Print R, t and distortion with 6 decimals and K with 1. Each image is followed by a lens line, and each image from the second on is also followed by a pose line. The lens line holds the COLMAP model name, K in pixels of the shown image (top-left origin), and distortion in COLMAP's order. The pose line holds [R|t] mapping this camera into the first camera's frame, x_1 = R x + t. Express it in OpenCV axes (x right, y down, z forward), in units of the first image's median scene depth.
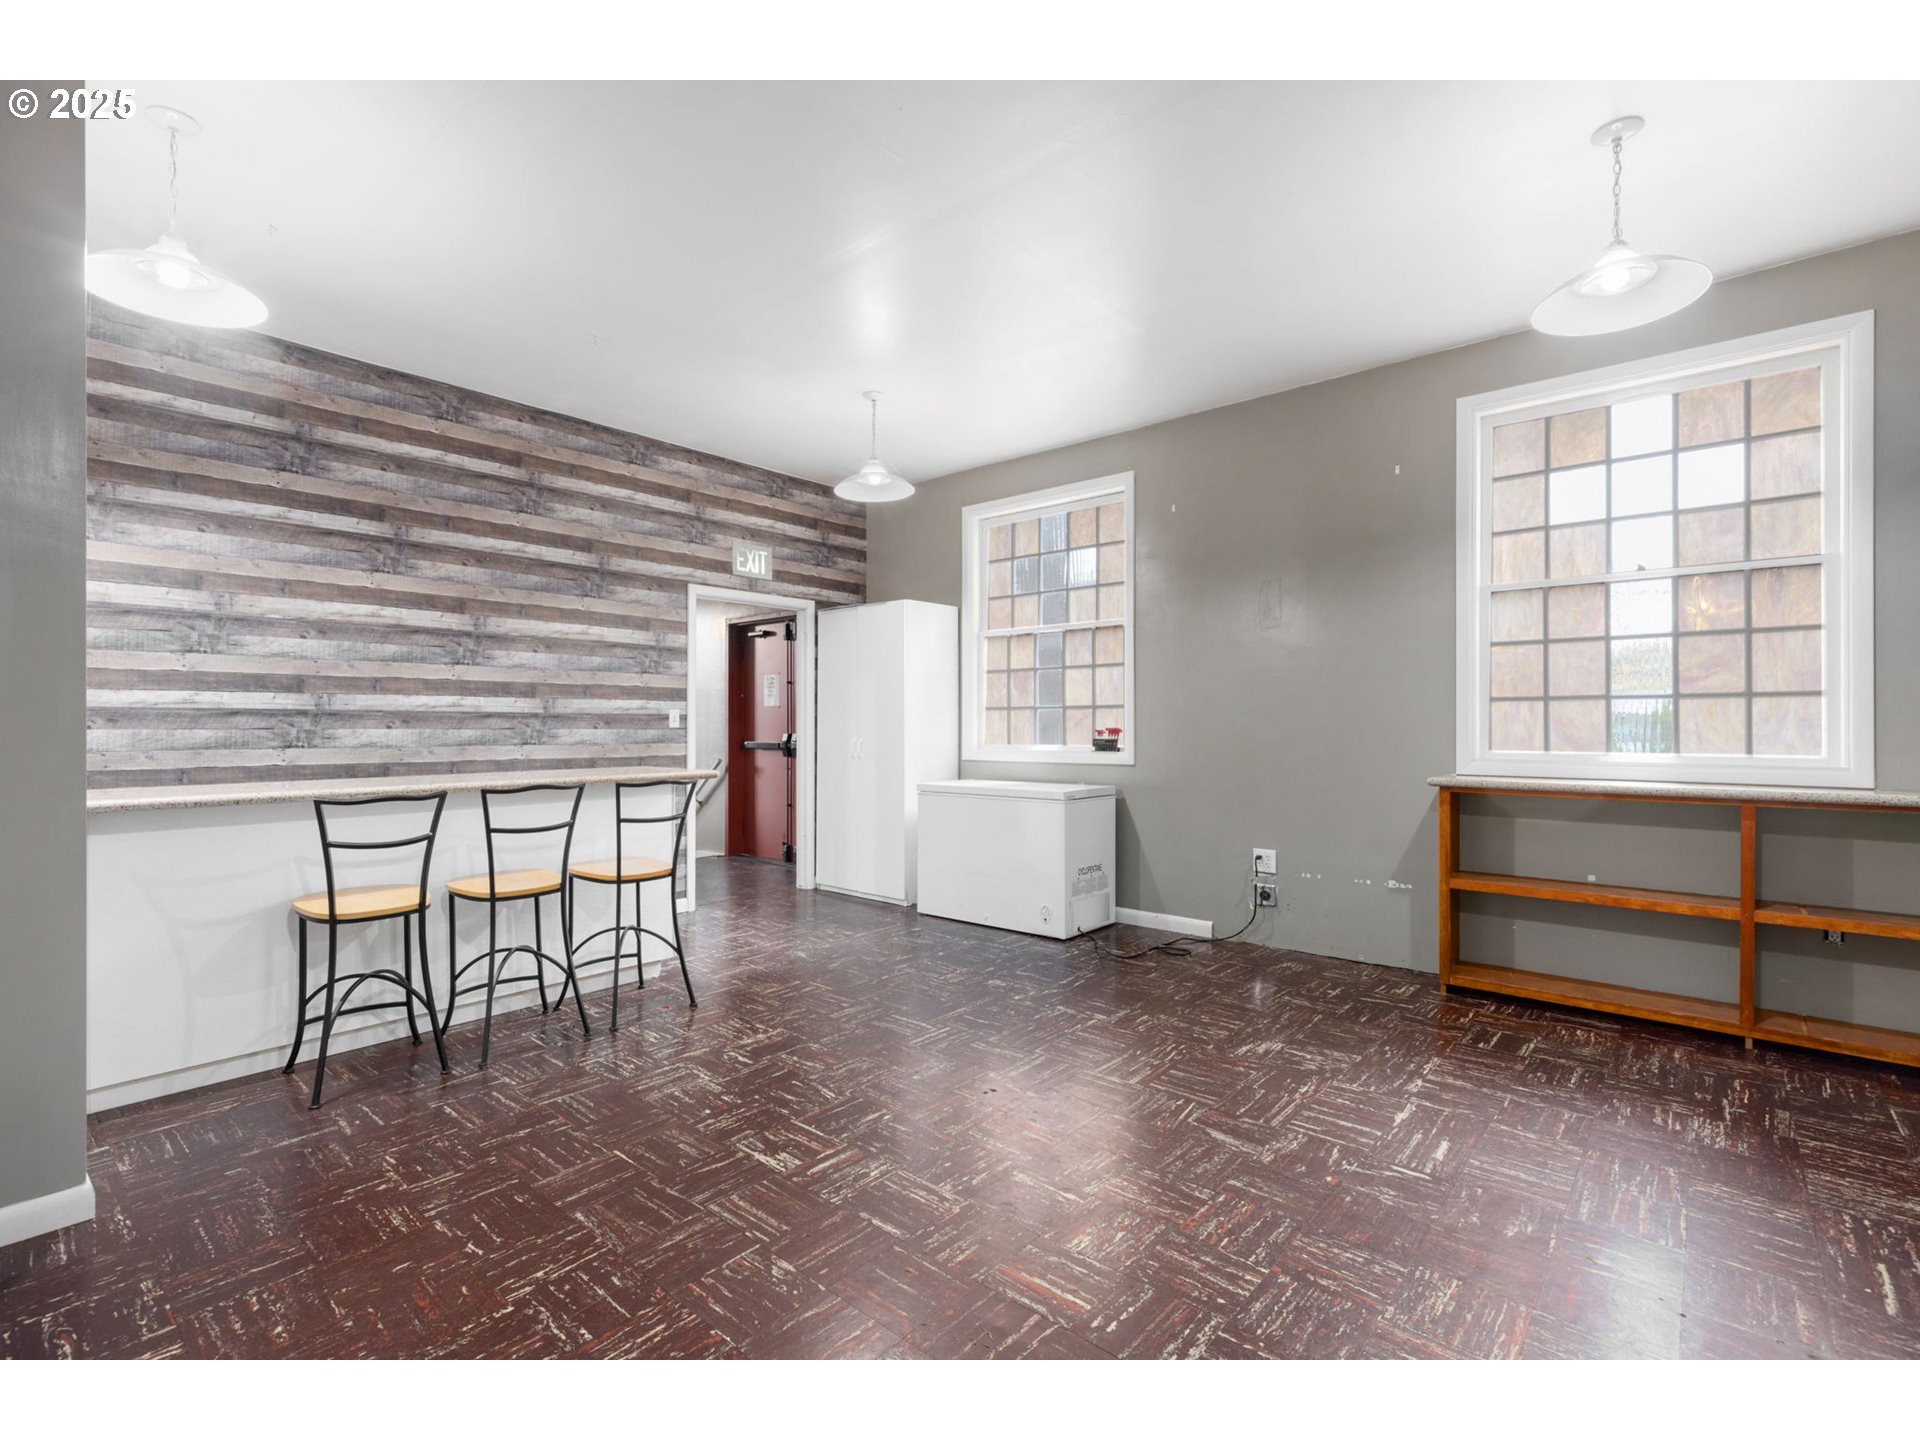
lens RADIAL K [[863.5, 0, 960.0], [0, 863.5, 720.0], [0, 0, 1]] dist [0.004257, 0.000402]
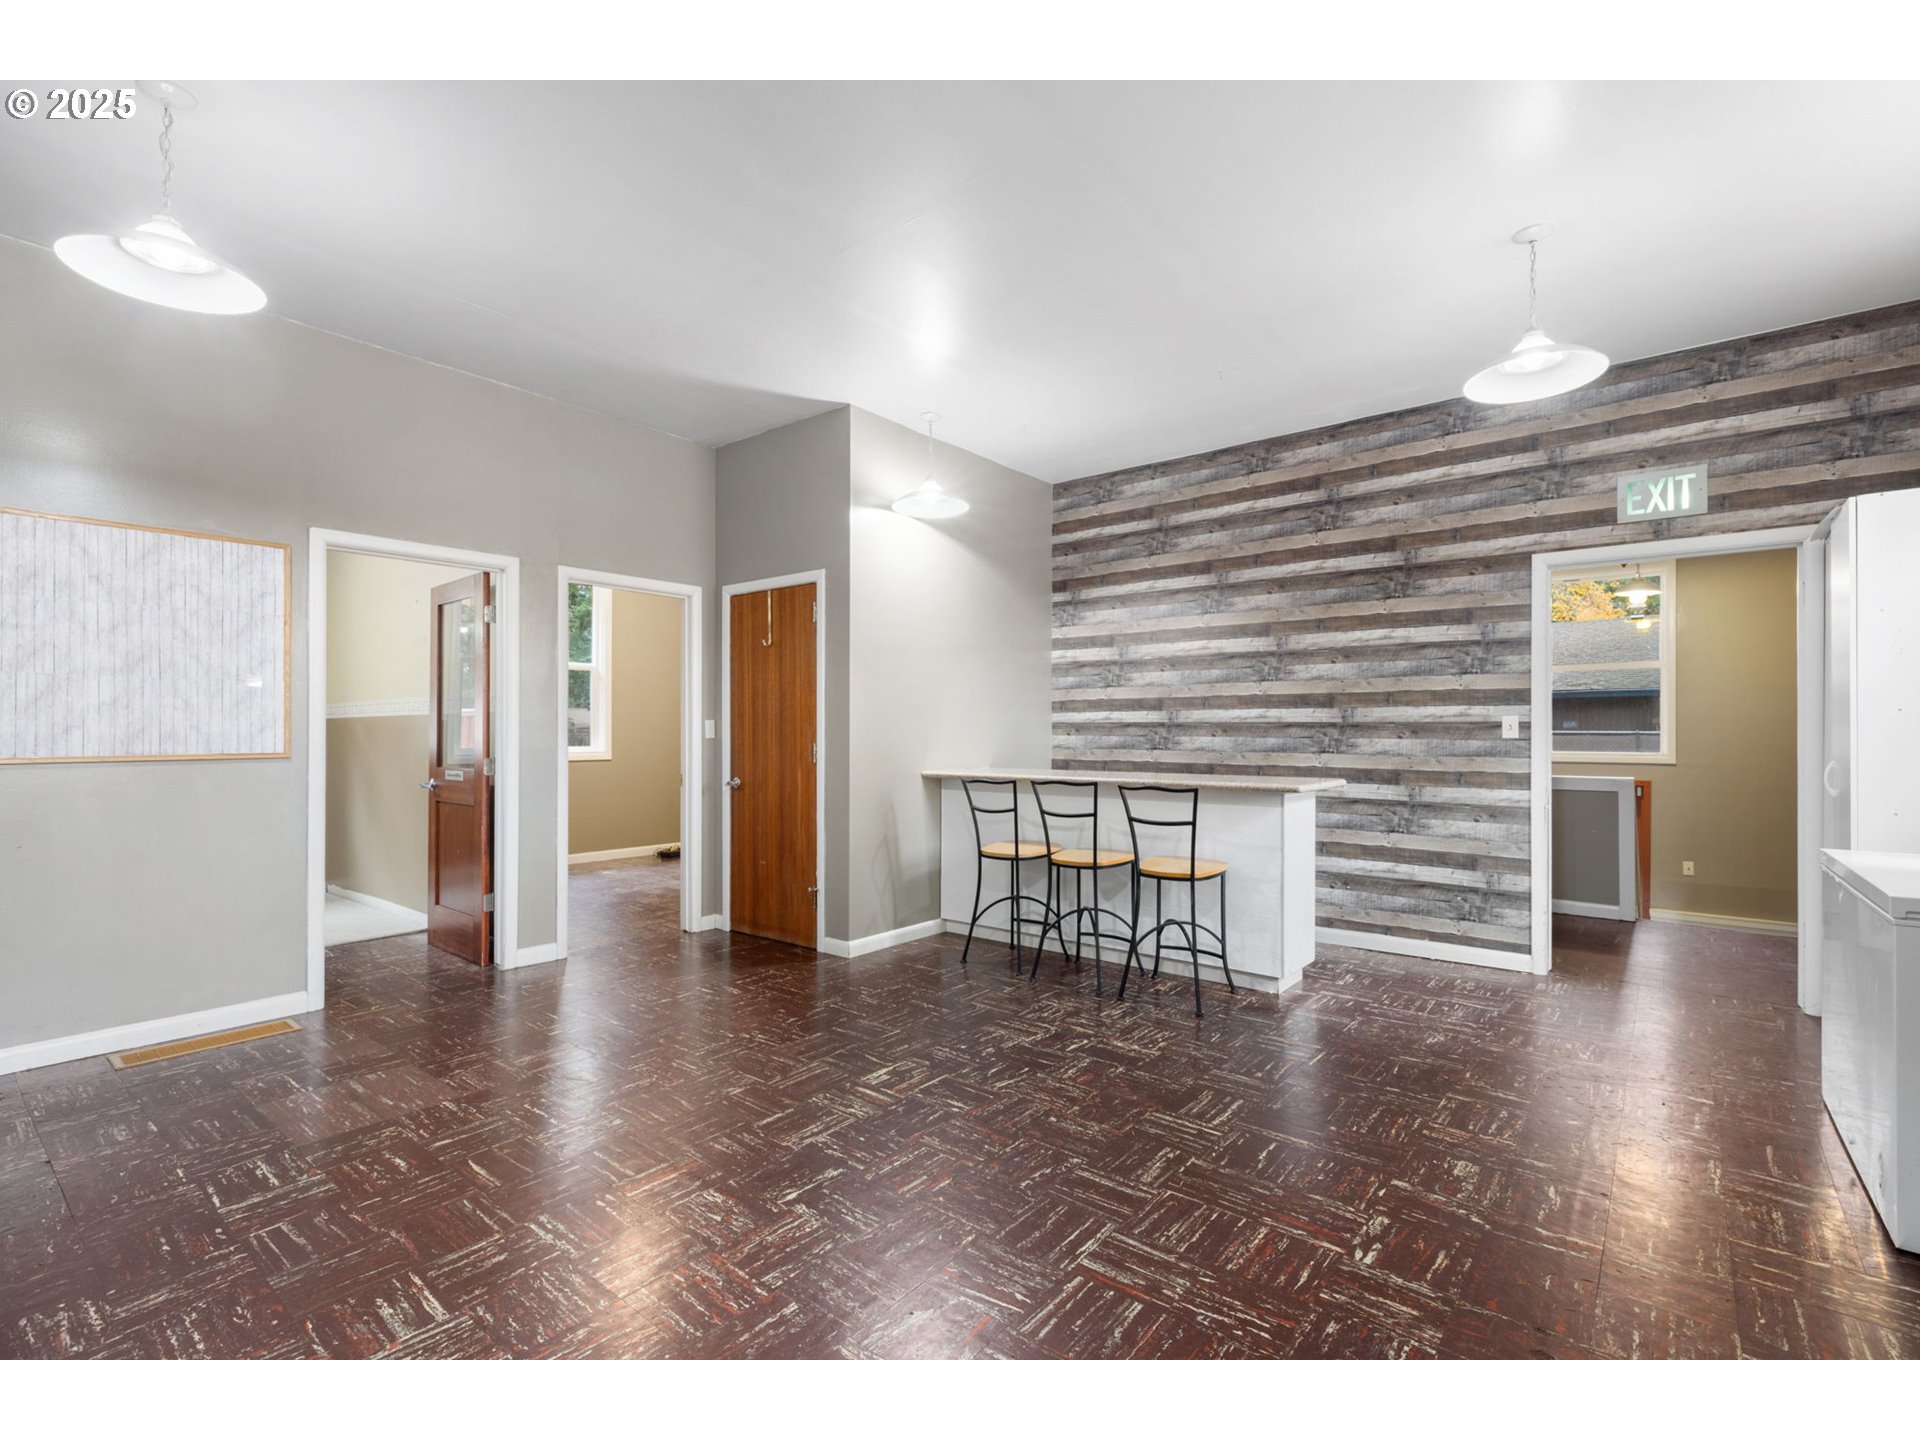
lens RADIAL K [[863.5, 0, 960.0], [0, 863.5, 720.0], [0, 0, 1]] dist [0.004257, 0.000402]
pose [[0.041330, -0.016848, -0.999004, 0.579185], [0.000273, 0.999858, -0.016851, 0.006860], [0.999146, 0.000424, 0.041328, 0.583394]]
